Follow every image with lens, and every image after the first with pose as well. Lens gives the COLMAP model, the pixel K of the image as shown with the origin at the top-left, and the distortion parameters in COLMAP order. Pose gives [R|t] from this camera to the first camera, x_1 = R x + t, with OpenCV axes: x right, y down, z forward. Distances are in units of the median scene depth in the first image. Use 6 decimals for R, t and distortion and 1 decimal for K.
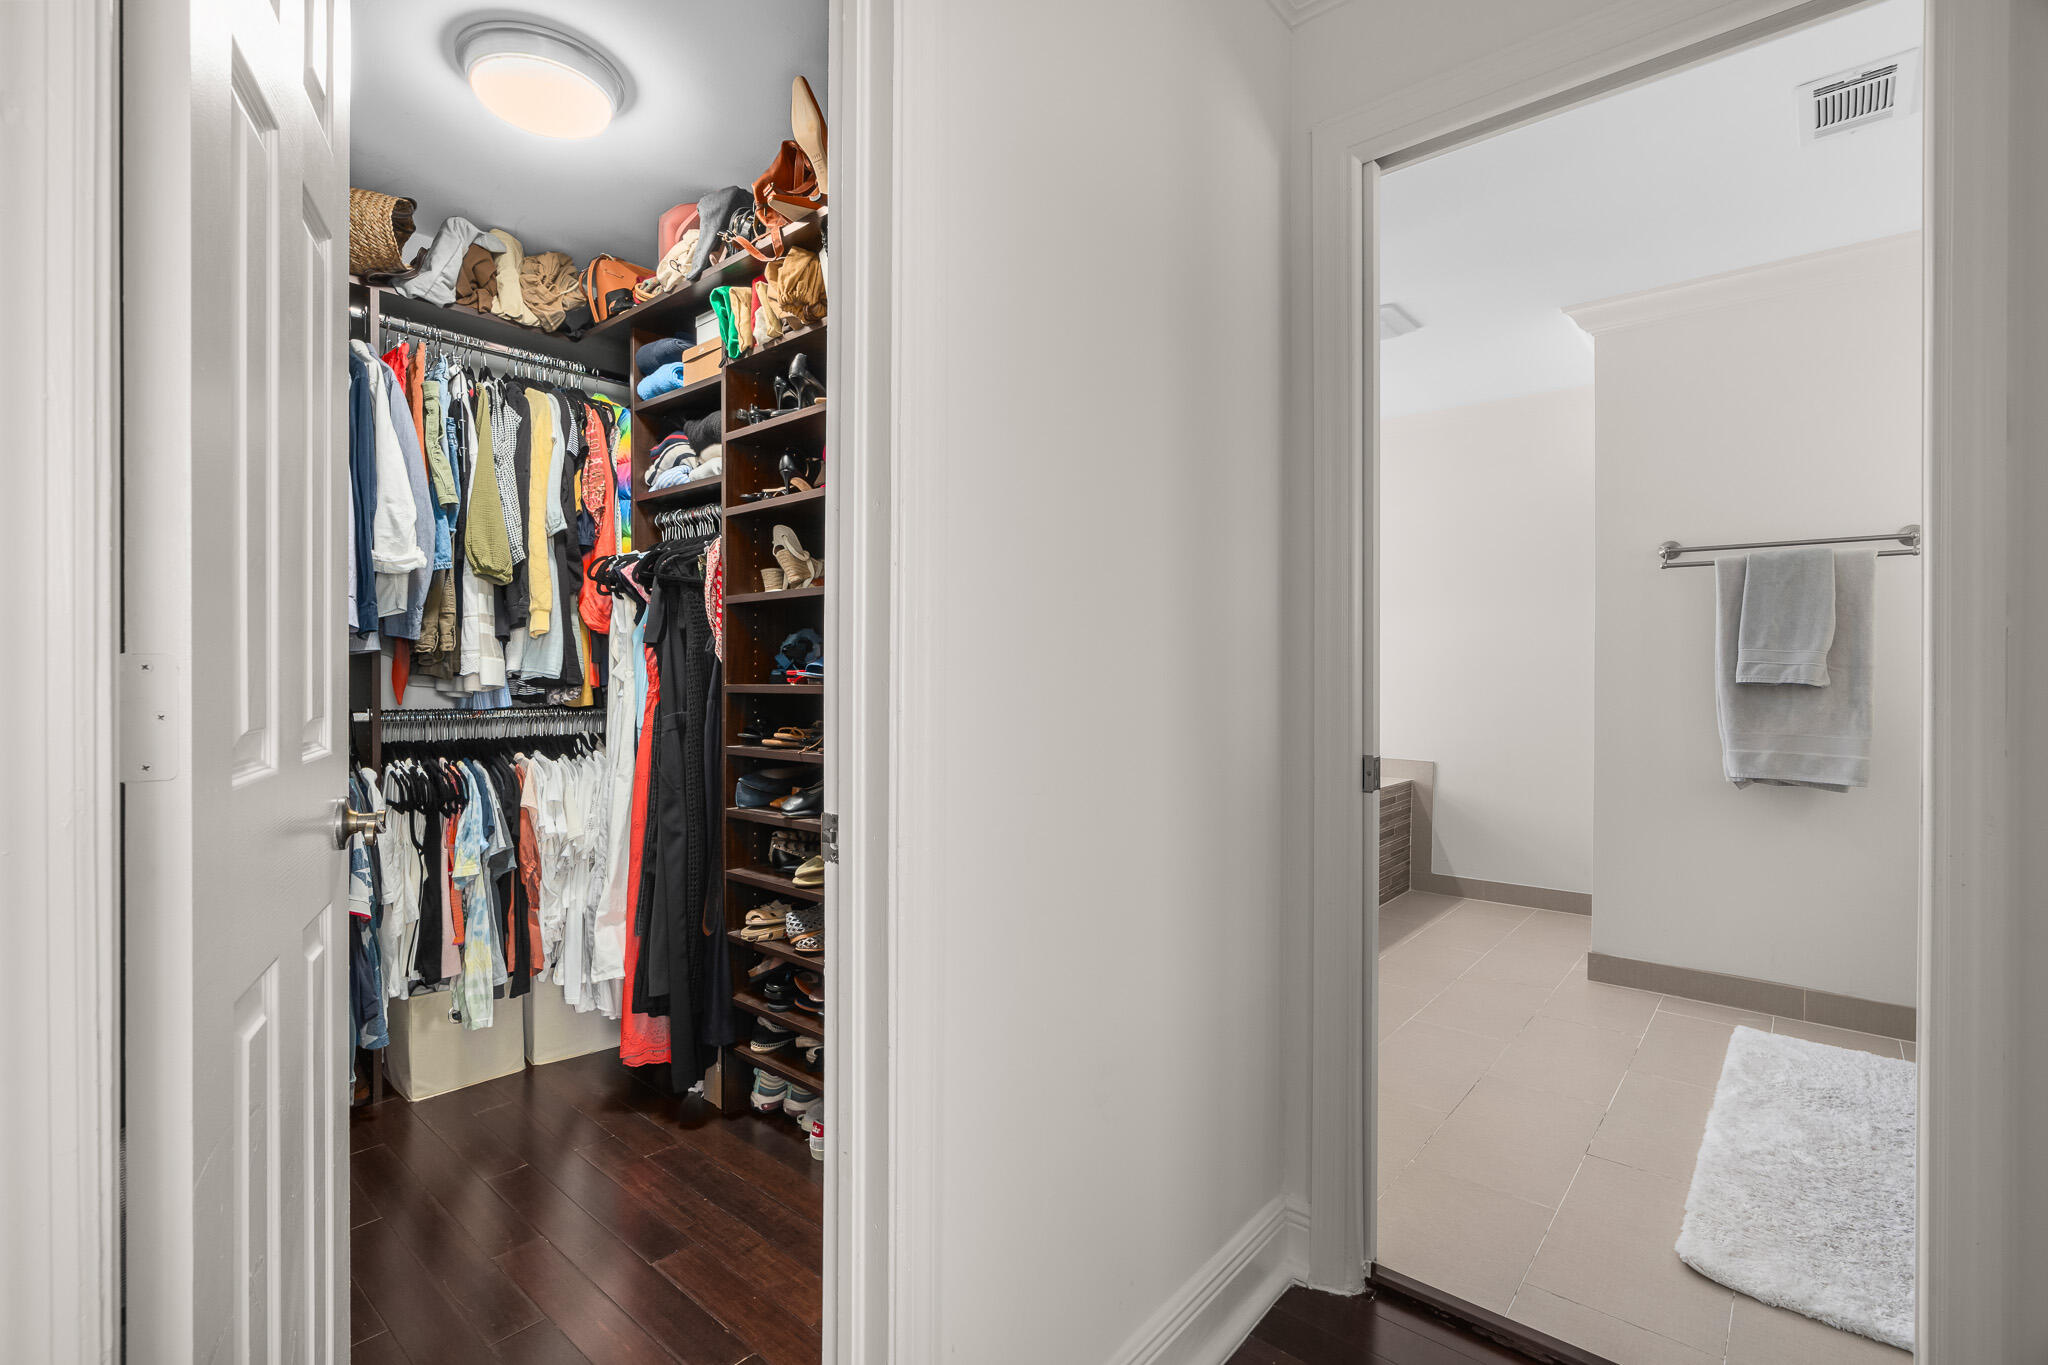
lens RADIAL K [[932.3, 0, 1024.0], [0, 932.3, 682.5], [0, 0, 1]] dist [-0.005280, -0.000001]
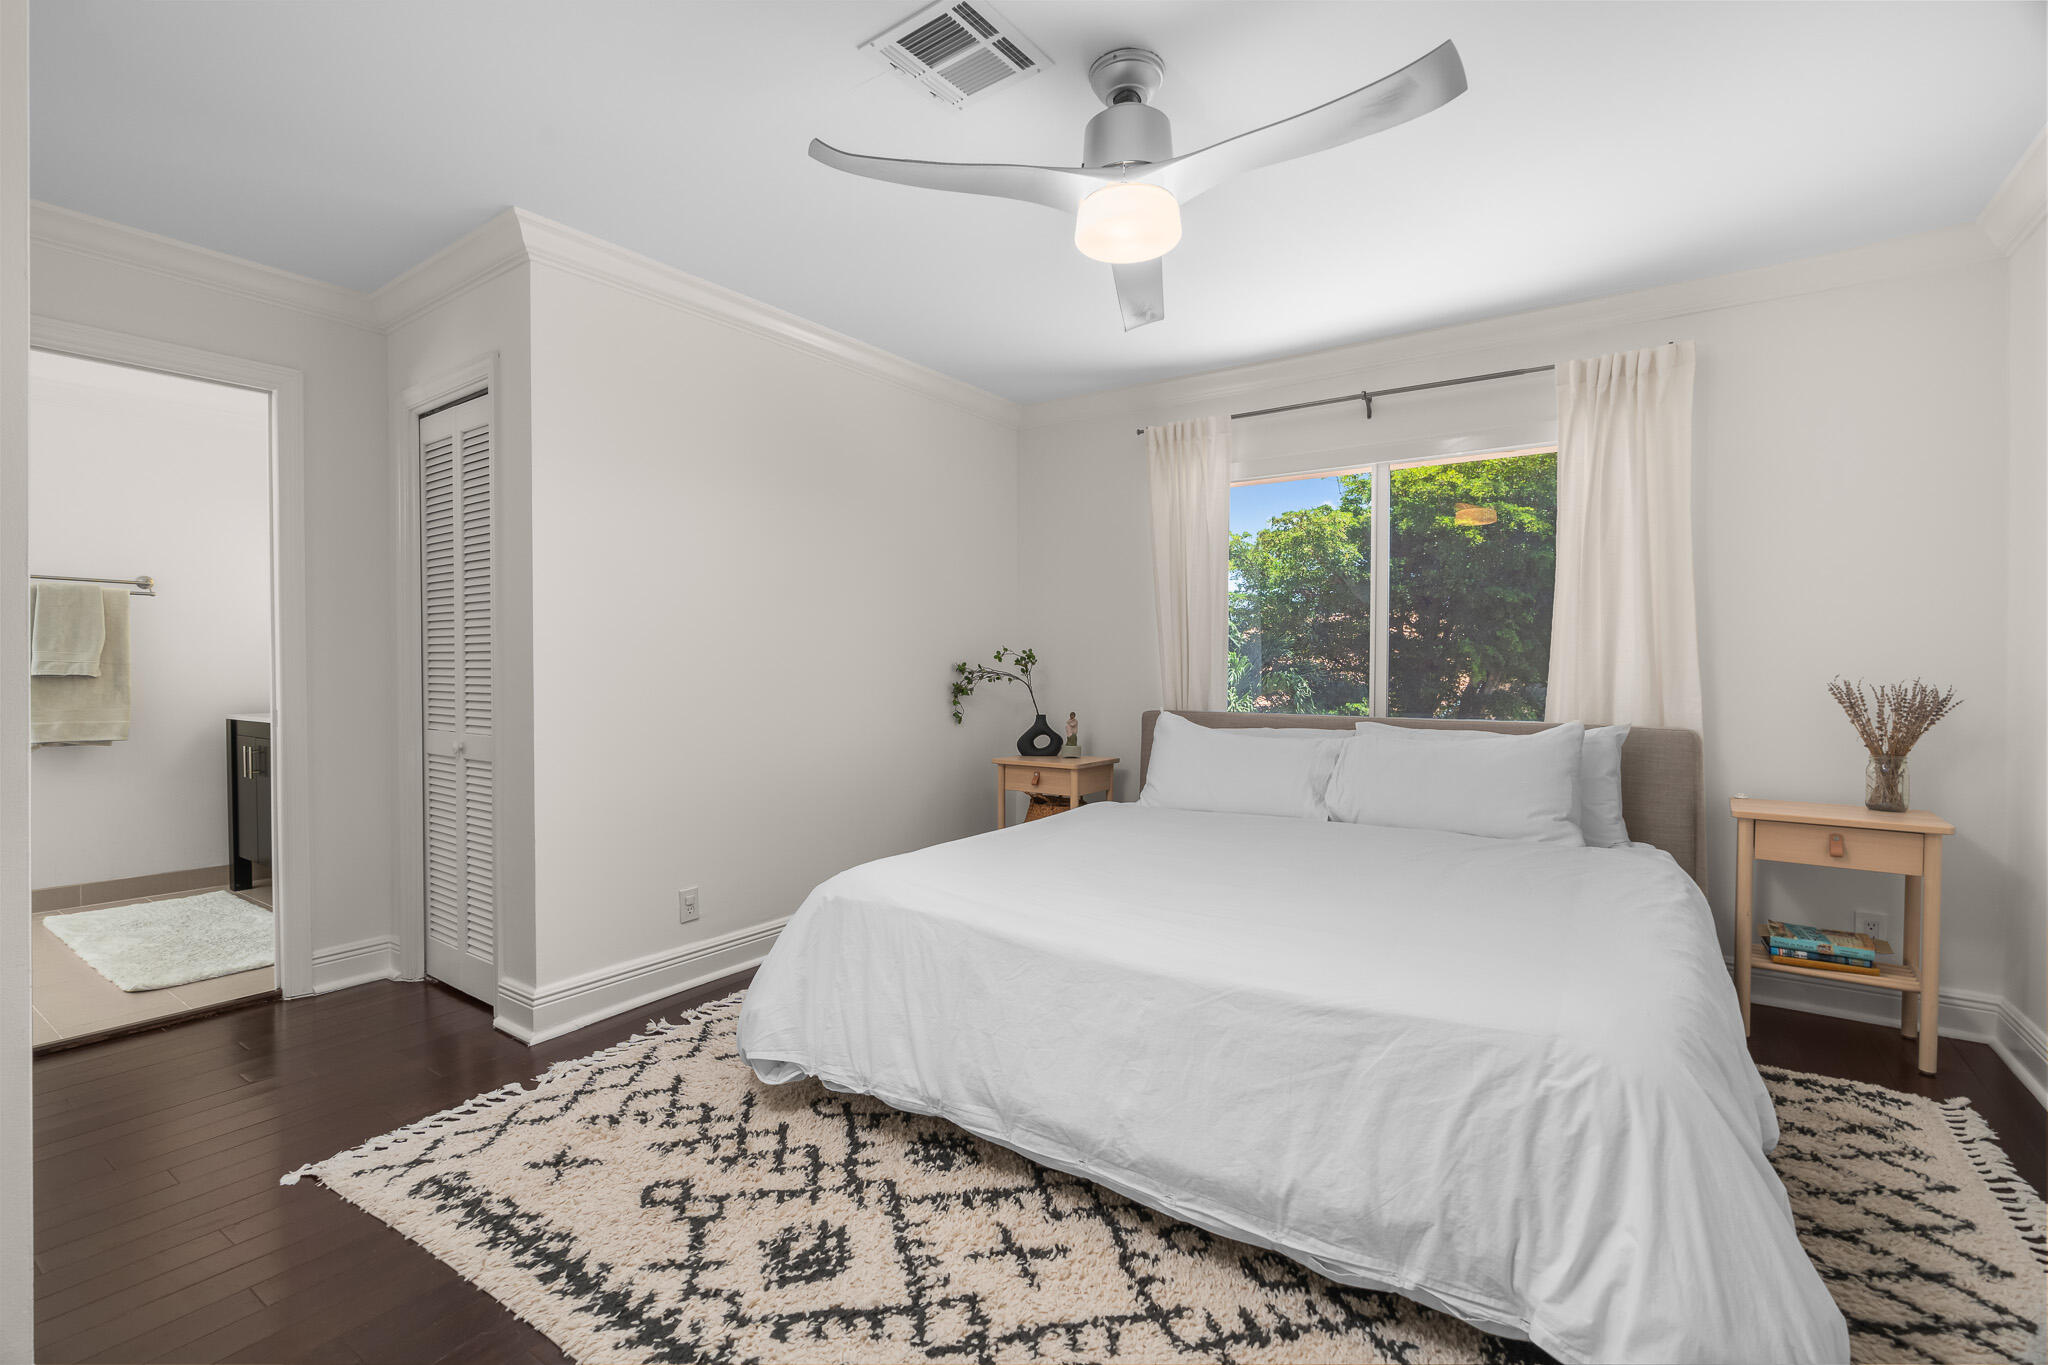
lens RADIAL K [[925.4, 0, 1016.9], [0, 925.4, 681.3], [0, 0, 1]] dist [-0.004727, 0.000340]
pose [[-0.087322, -0.015400, 0.996061, -0.757200], [0.009479, 0.999822, 0.016289, 0.001323], [-0.996135, 0.010864, -0.087161, -0.360899]]
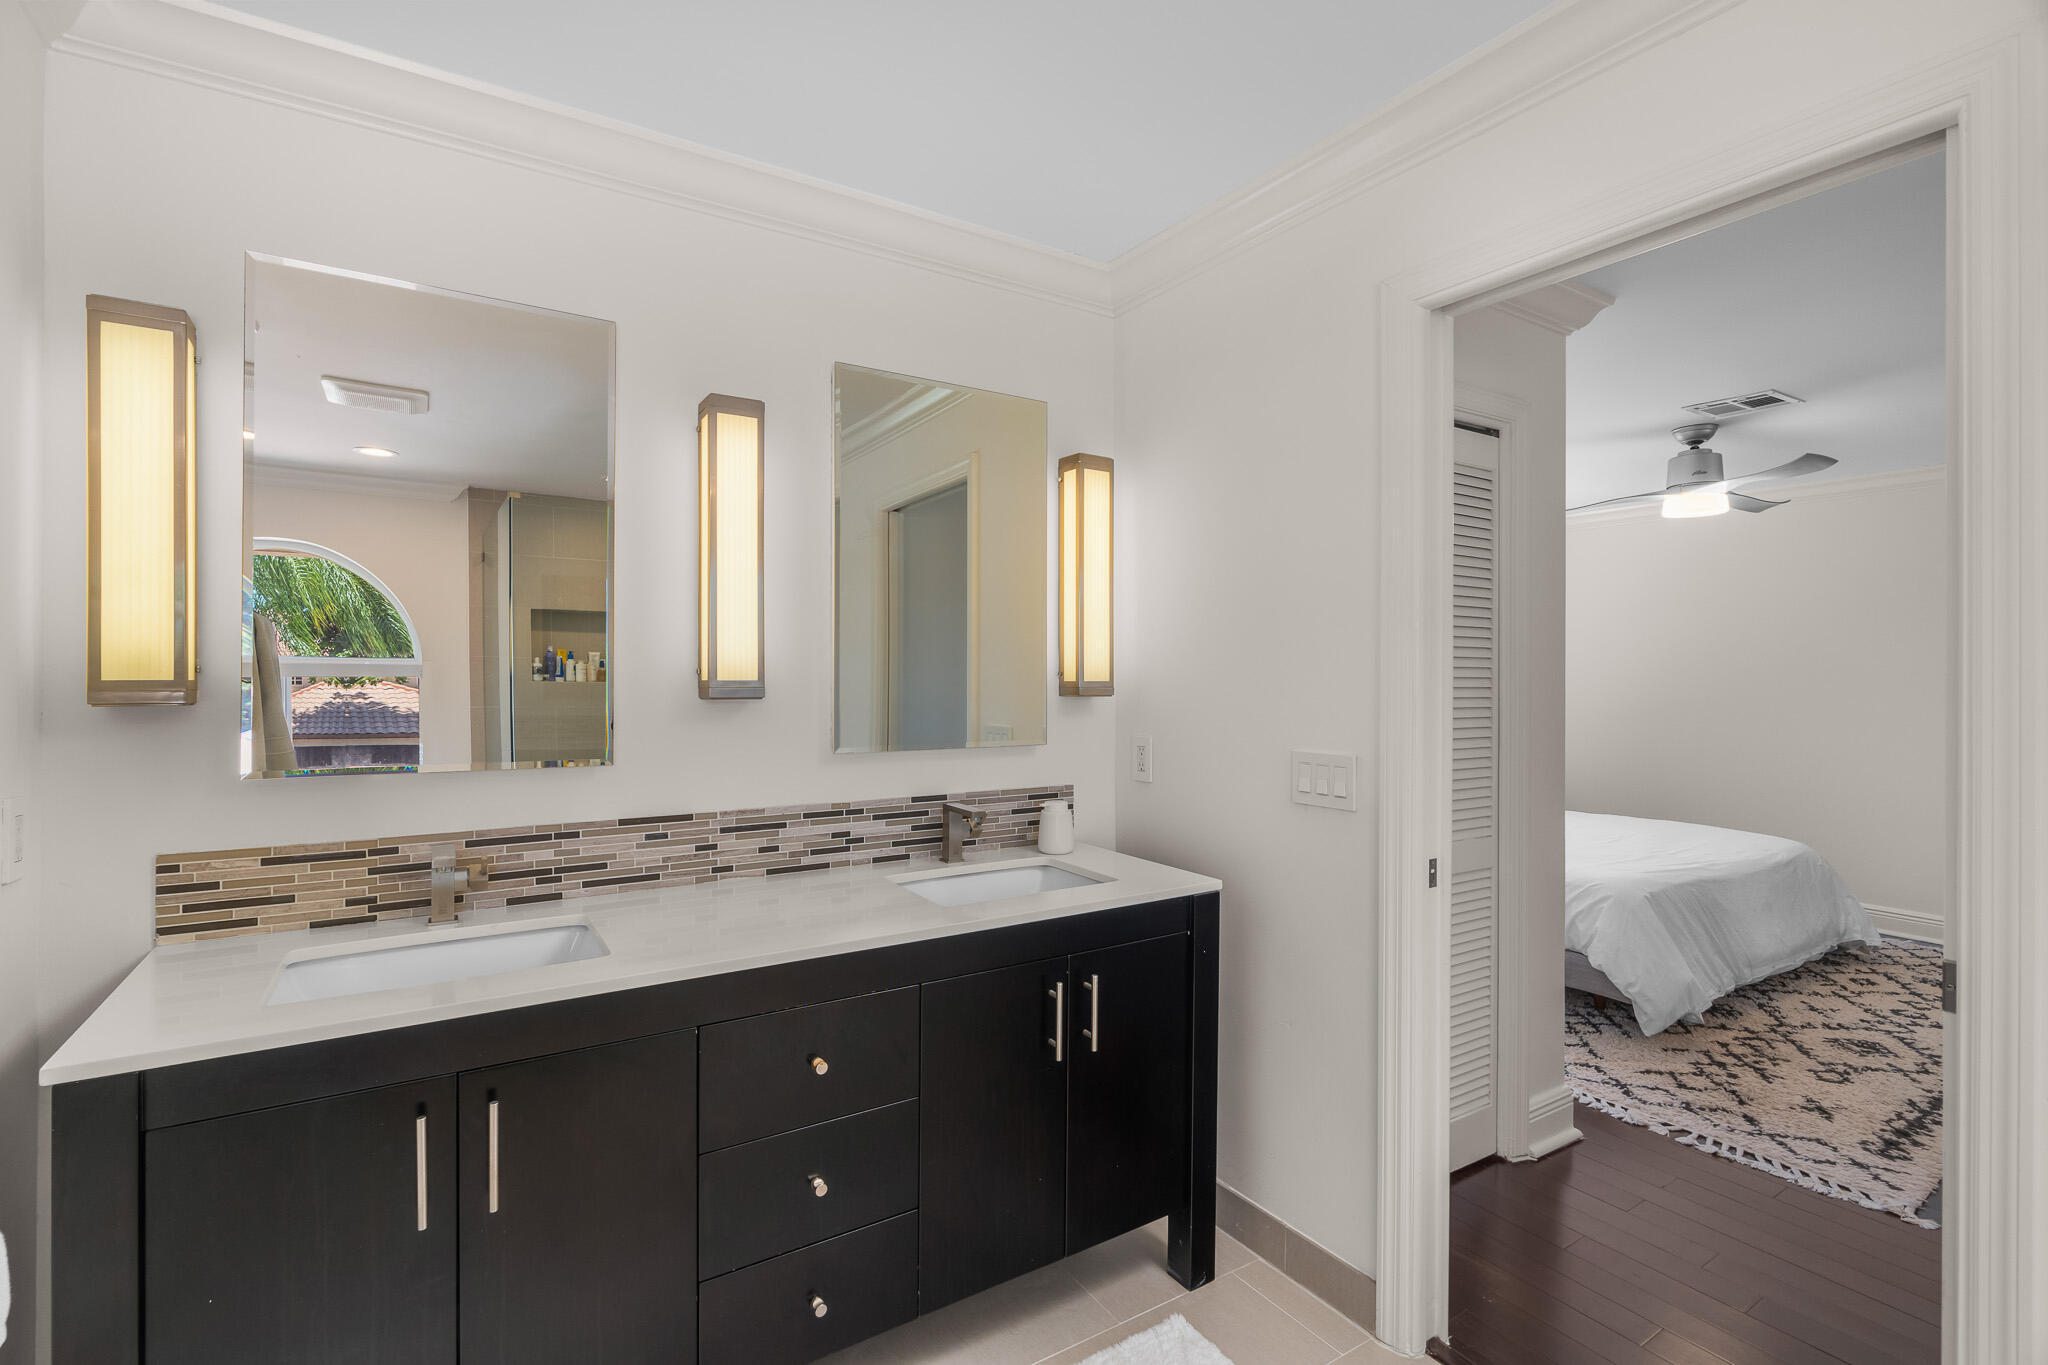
lens RADIAL K [[922.5, 0, 1010.9], [0, 922.5, 680.7], [0, 0, 1]] dist [-0.001594, 0.000526]
pose [[-0.954276, -0.004920, 0.298888, 0.499363], [-0.000876, 0.999906, 0.013662, -0.086282], [-0.298927, 0.012775, -0.954191, 1.110108]]
